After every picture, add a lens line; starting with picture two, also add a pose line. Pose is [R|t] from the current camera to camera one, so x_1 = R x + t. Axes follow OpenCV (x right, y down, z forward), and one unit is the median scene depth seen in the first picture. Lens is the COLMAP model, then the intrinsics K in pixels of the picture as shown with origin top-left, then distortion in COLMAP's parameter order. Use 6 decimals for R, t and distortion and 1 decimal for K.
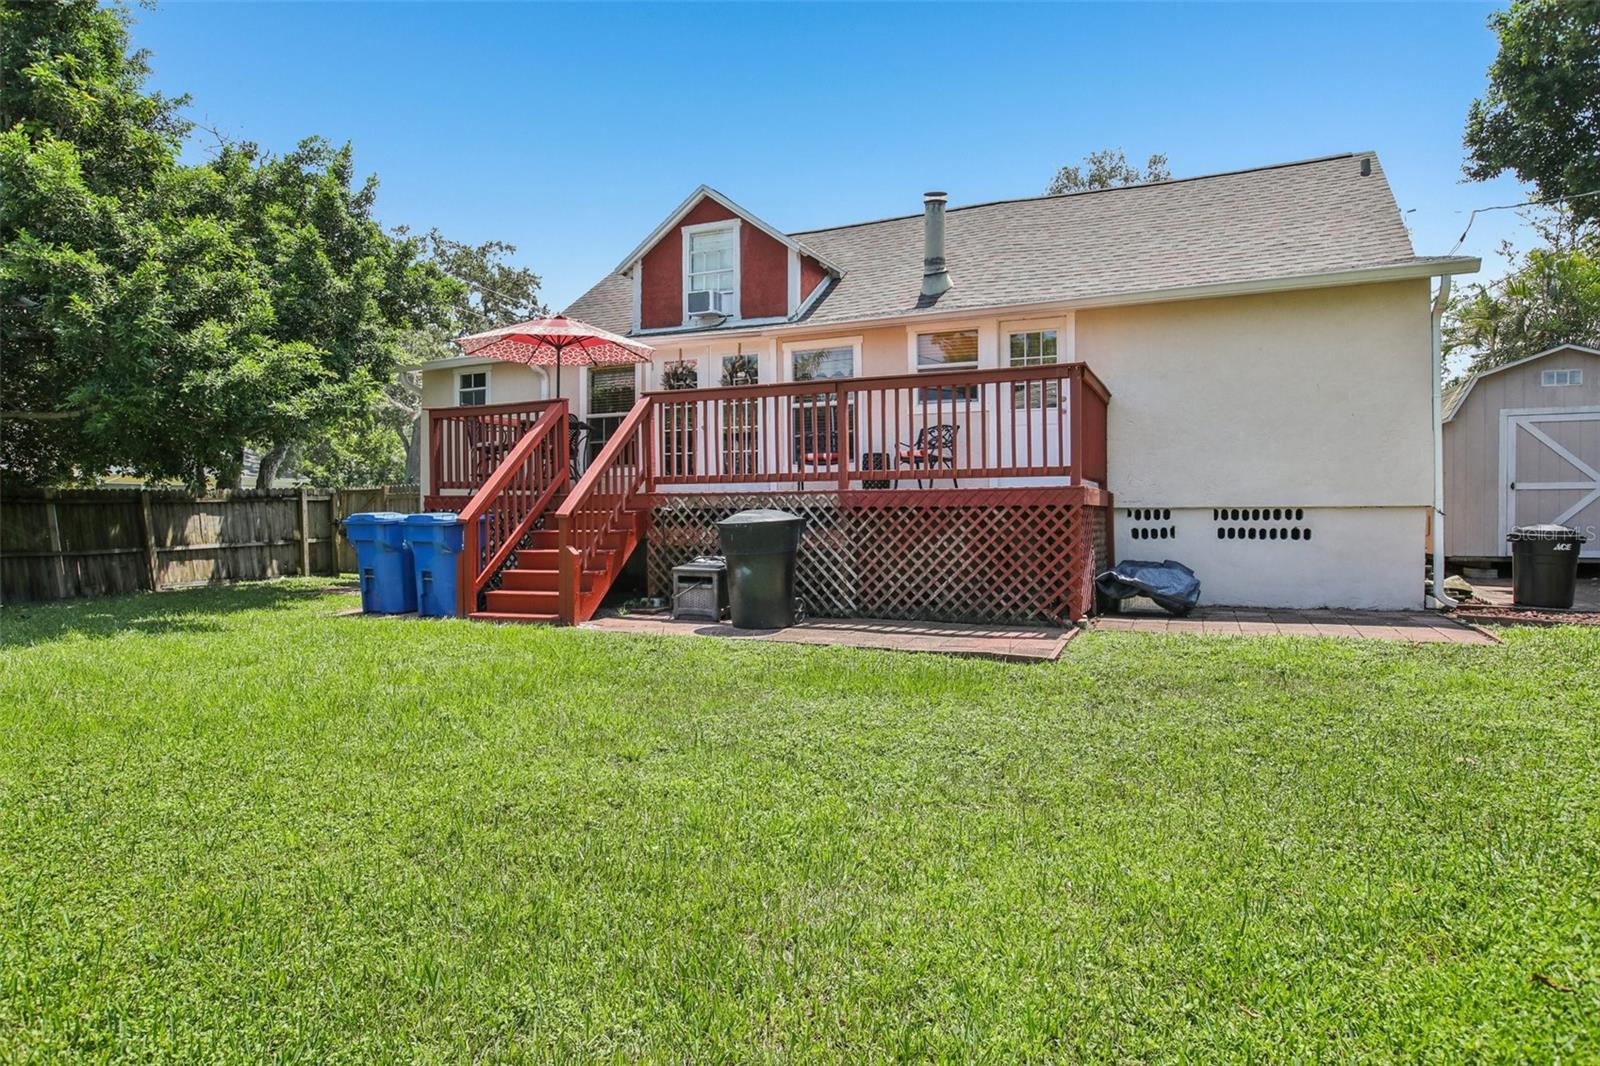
lens RADIAL K [[934.6, 0, 793.0], [0, 934.6, 523.0], [0, 0, 1]] dist [0.004524, 0.003975]
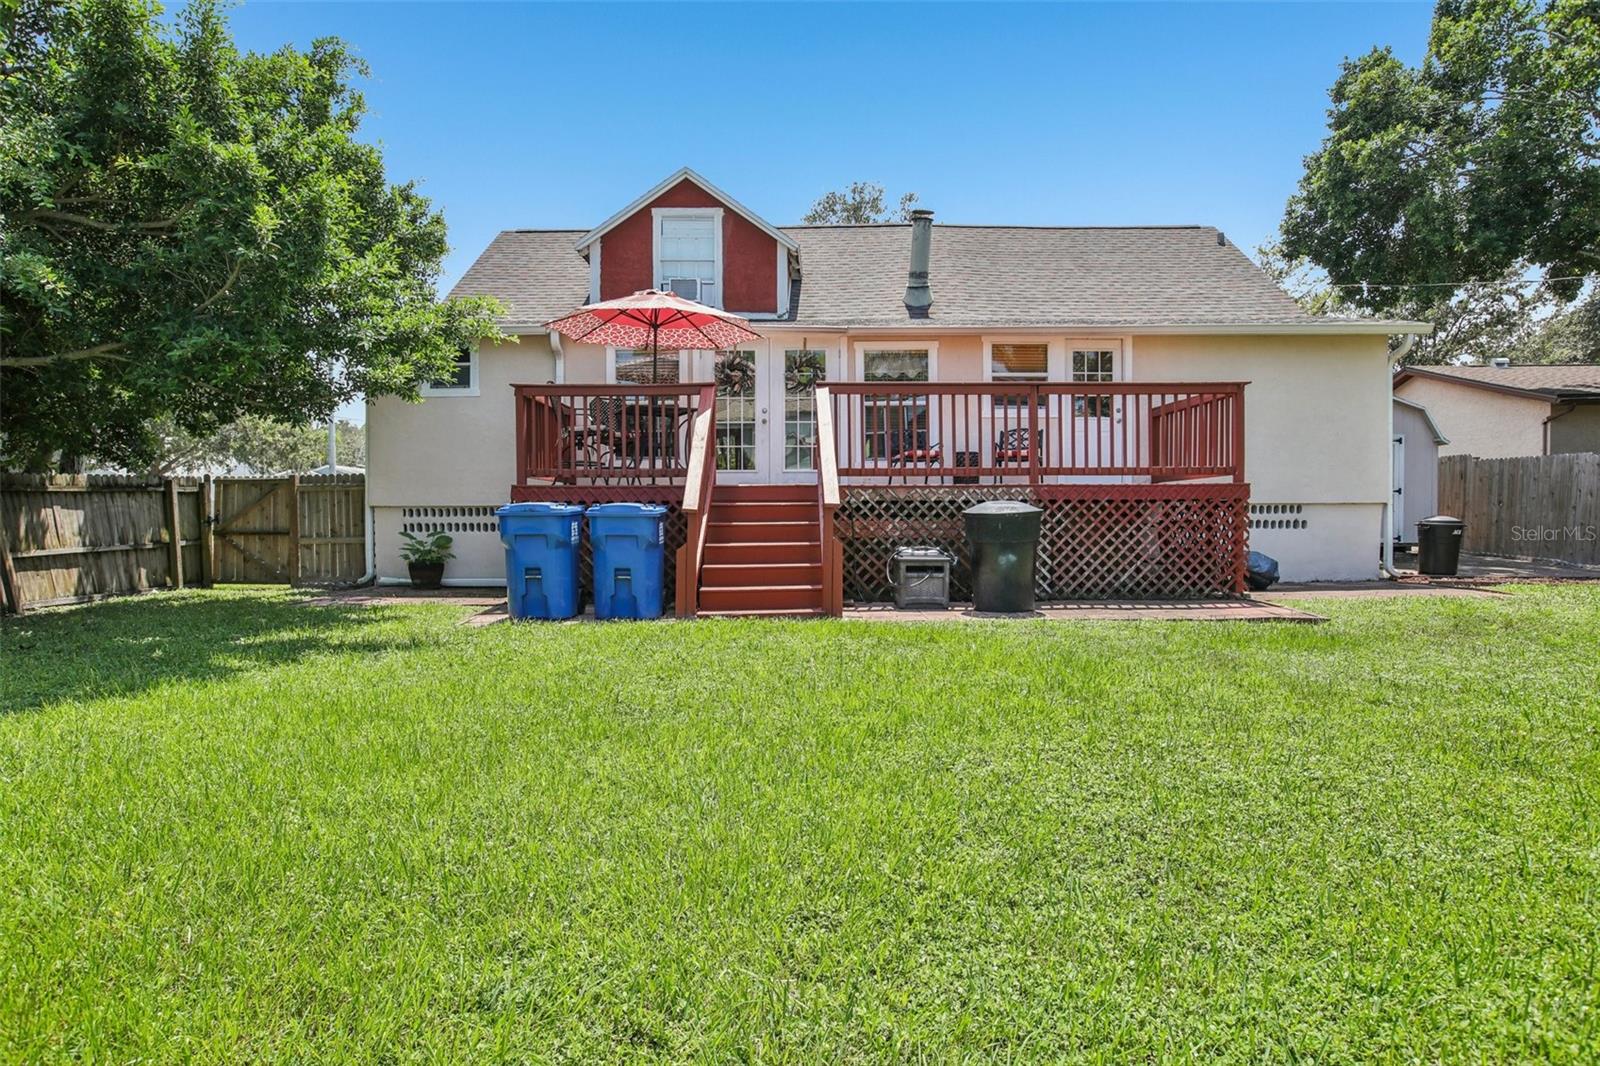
lens RADIAL K [[934.6, 0, 798.6], [0, 934.6, 540.1], [0, 0, 1]] dist [0.004524, 0.003975]
pose [[0.904191, -0.010373, 0.427002, -0.556209], [0.004408, 0.999878, 0.014958, 0.010253], [-0.427105, -0.011643, 0.904127, 0.104805]]
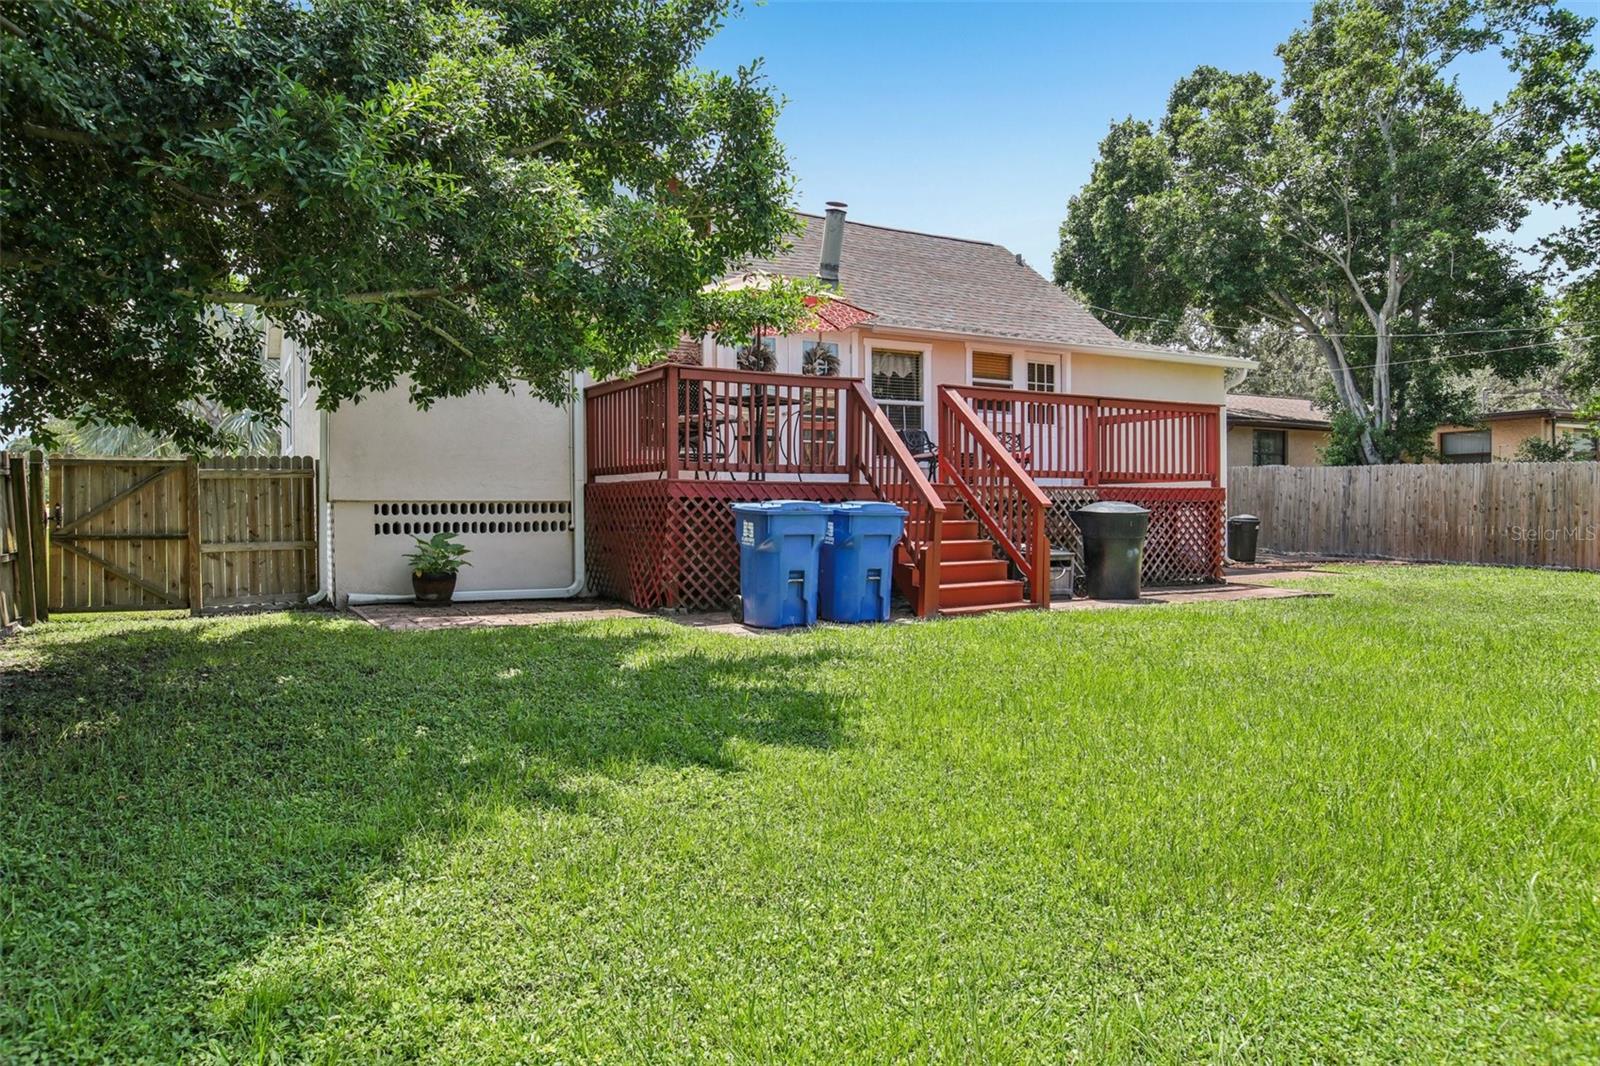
lens RADIAL K [[1097.6, 0, 801.9], [0, 1097.6, 524.5], [0, 0, 1]] dist [0.025813, 0.000107]
pose [[0.556100, -0.009361, 0.831063, -1.143674], [0.006406, 0.999955, 0.006976, 0.001817], [-0.831091, 0.001445, 0.556135, 0.429401]]
